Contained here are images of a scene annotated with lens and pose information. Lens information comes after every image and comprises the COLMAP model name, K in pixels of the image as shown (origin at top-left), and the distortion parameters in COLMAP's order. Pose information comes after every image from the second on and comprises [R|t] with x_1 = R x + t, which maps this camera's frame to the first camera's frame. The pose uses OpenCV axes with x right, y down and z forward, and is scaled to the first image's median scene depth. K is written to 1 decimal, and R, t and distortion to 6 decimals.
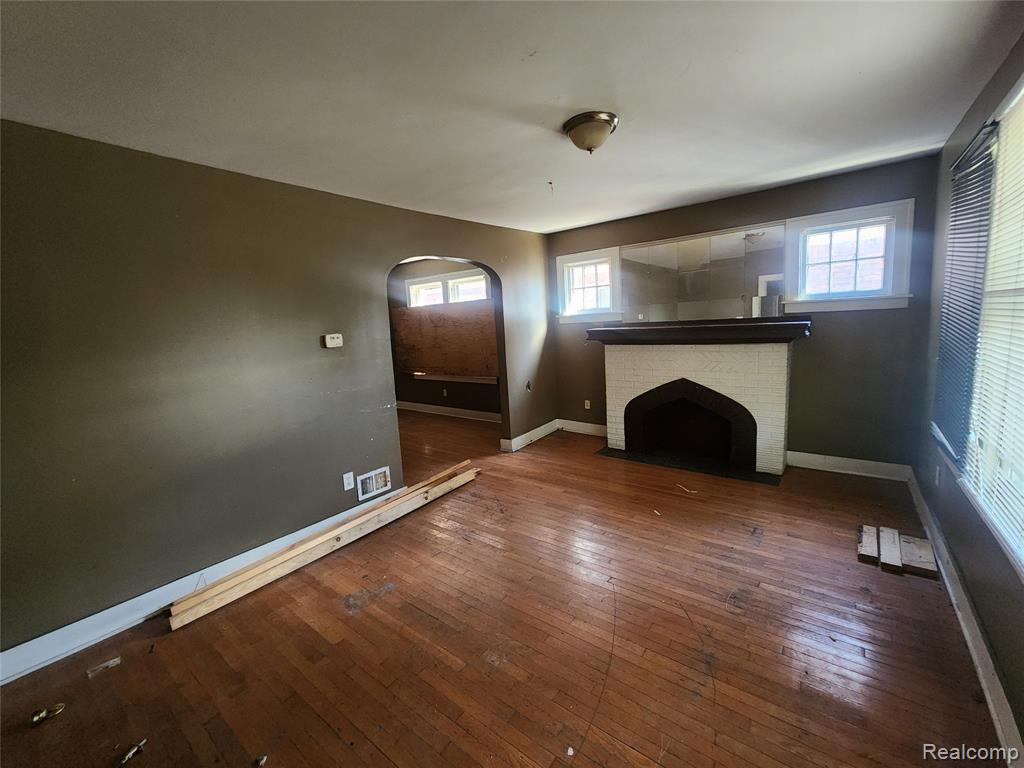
lens RADIAL K [[420.2, 0, 512.0], [0, 420.2, 384.0], [0, 0, 1]] dist [0.000056, -0.000069]
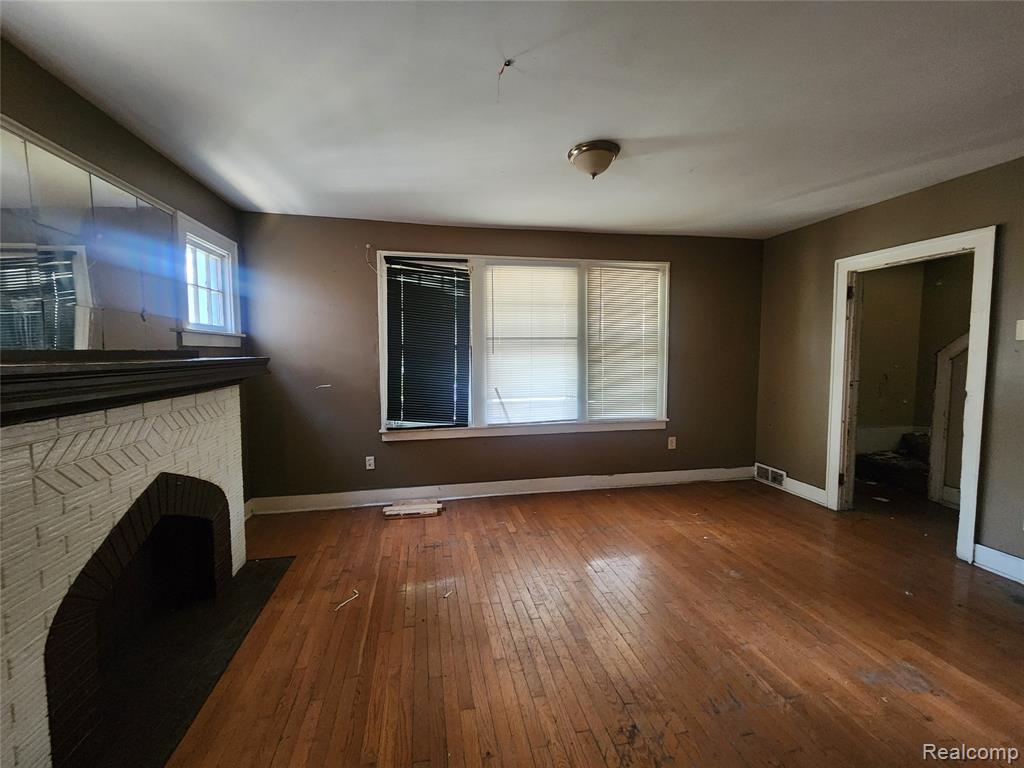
lens RADIAL K [[420.2, 0, 512.0], [0, 420.2, 384.0], [0, 0, 1]] dist [0.000056, -0.000069]
pose [[-0.761165, 0.010827, 0.648468, -0.146962], [0.142765, 0.978133, 0.151244, -0.099540], [-0.632650, 0.207701, -0.746066, 0.883616]]
